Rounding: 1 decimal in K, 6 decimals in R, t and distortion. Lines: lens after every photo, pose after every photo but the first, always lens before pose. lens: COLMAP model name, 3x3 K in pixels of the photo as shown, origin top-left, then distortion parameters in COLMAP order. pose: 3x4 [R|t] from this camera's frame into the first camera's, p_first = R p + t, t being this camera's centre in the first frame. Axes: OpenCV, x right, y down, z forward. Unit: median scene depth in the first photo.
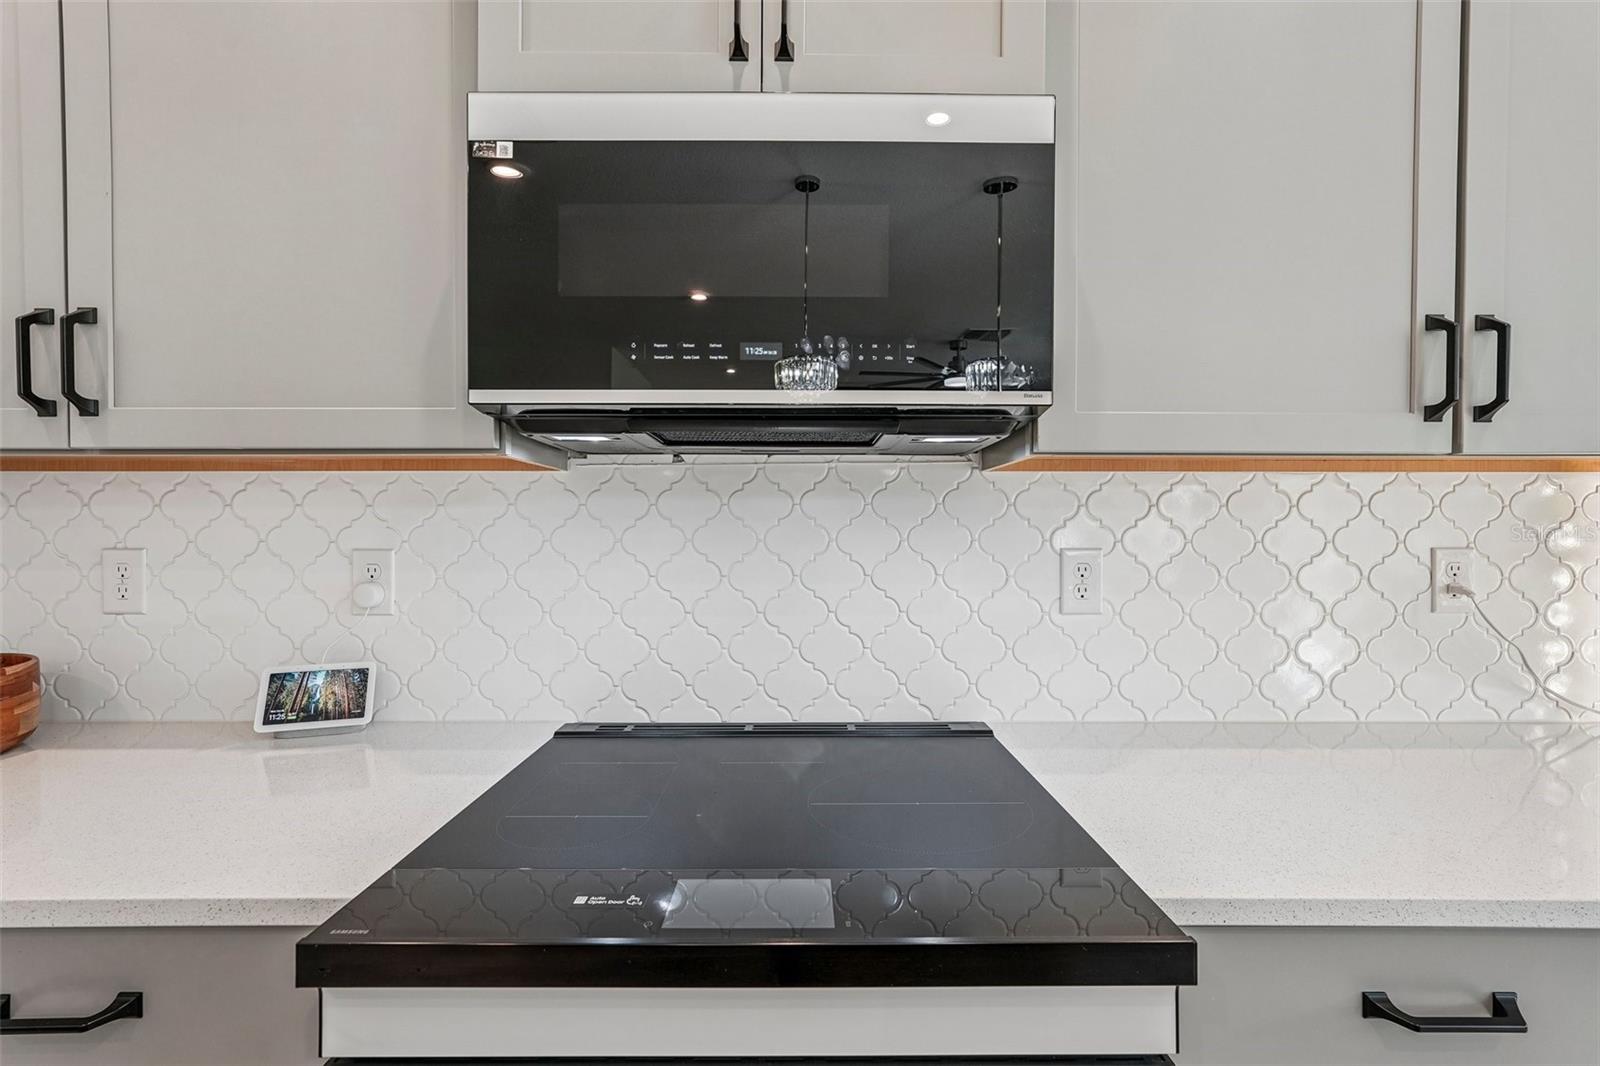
lens RADIAL K [[711.4, 0, 805.5], [0, 711.4, 532.3], [0, 0, 1]] dist [-0.001971, 0.004157]
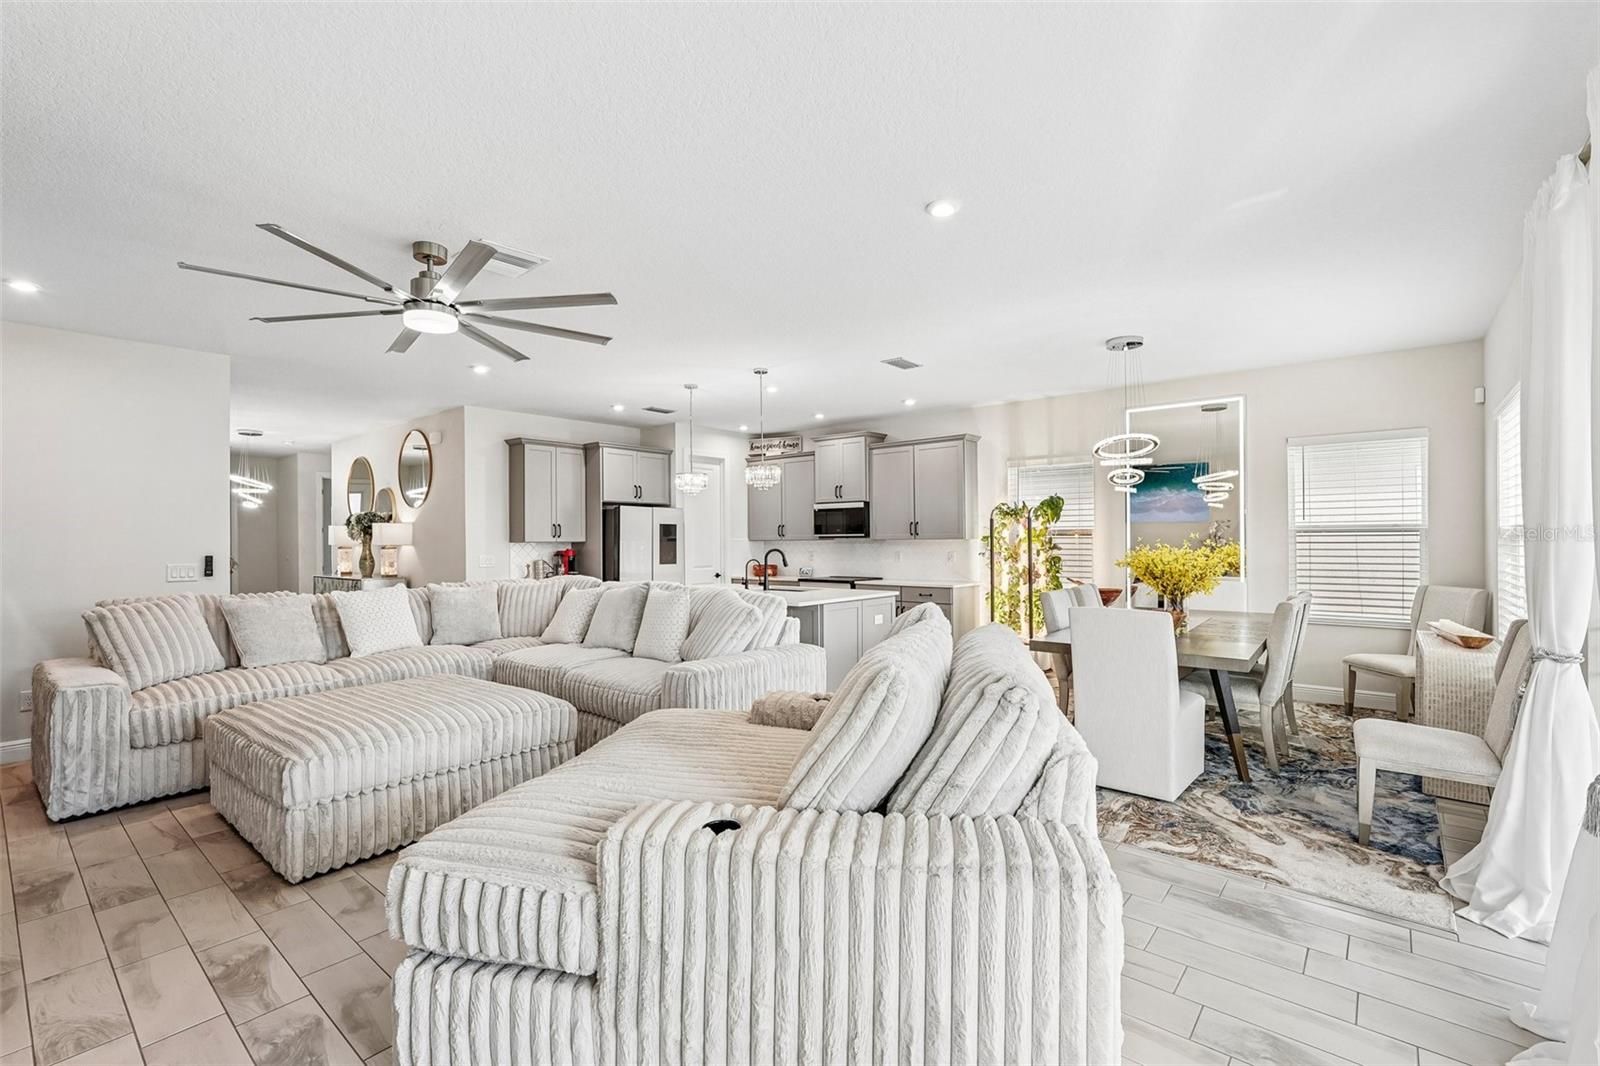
lens RADIAL K [[711.4, 0, 801.7], [0, 711.4, 537.4], [0, 0, 1]] dist [-0.001971, 0.004157]
pose [[0.770580, -0.011204, -0.637245, 4.906549], [0.006883, 0.999933, -0.009257, -0.065788], [0.637306, 0.002747, 0.770606, -5.789105]]
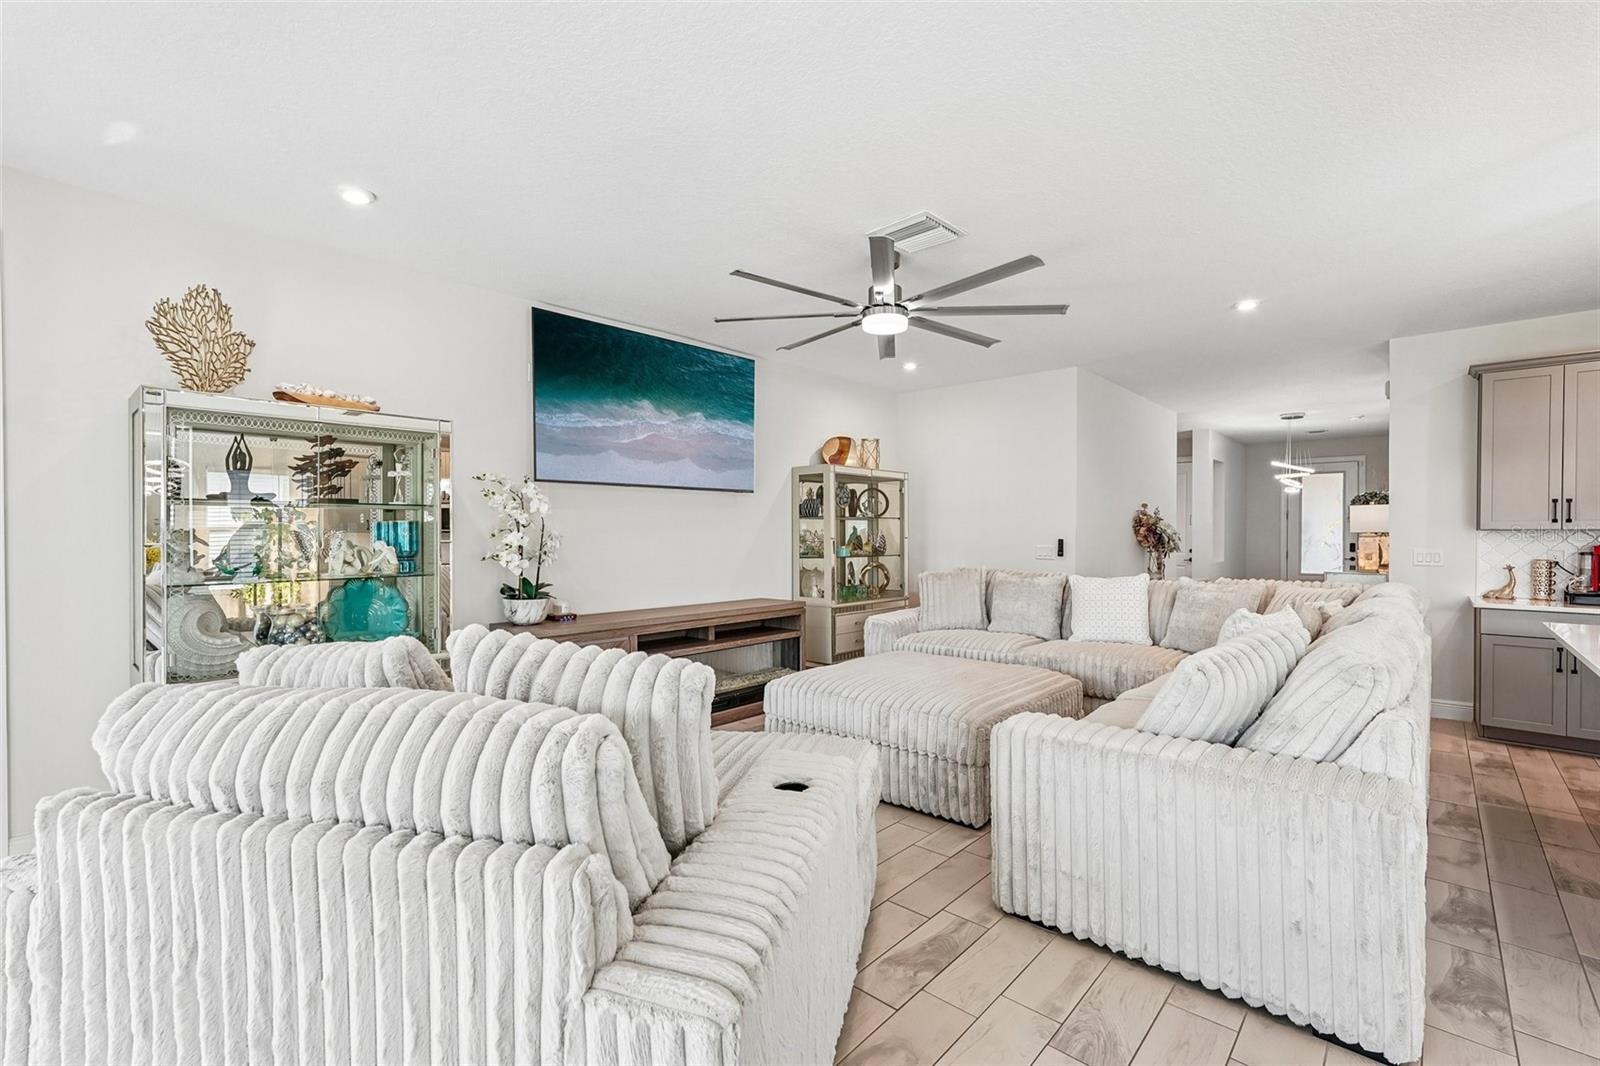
lens RADIAL K [[711.4, 0, 794.6], [0, 711.4, 536.3], [0, 0, 1]] dist [-0.001971, 0.004157]
pose [[-0.655130, 0.003162, -0.755509, 4.454703], [-0.005547, 0.999944, 0.008995, -0.082000], [0.755495, 0.010084, -0.655076, -2.241002]]
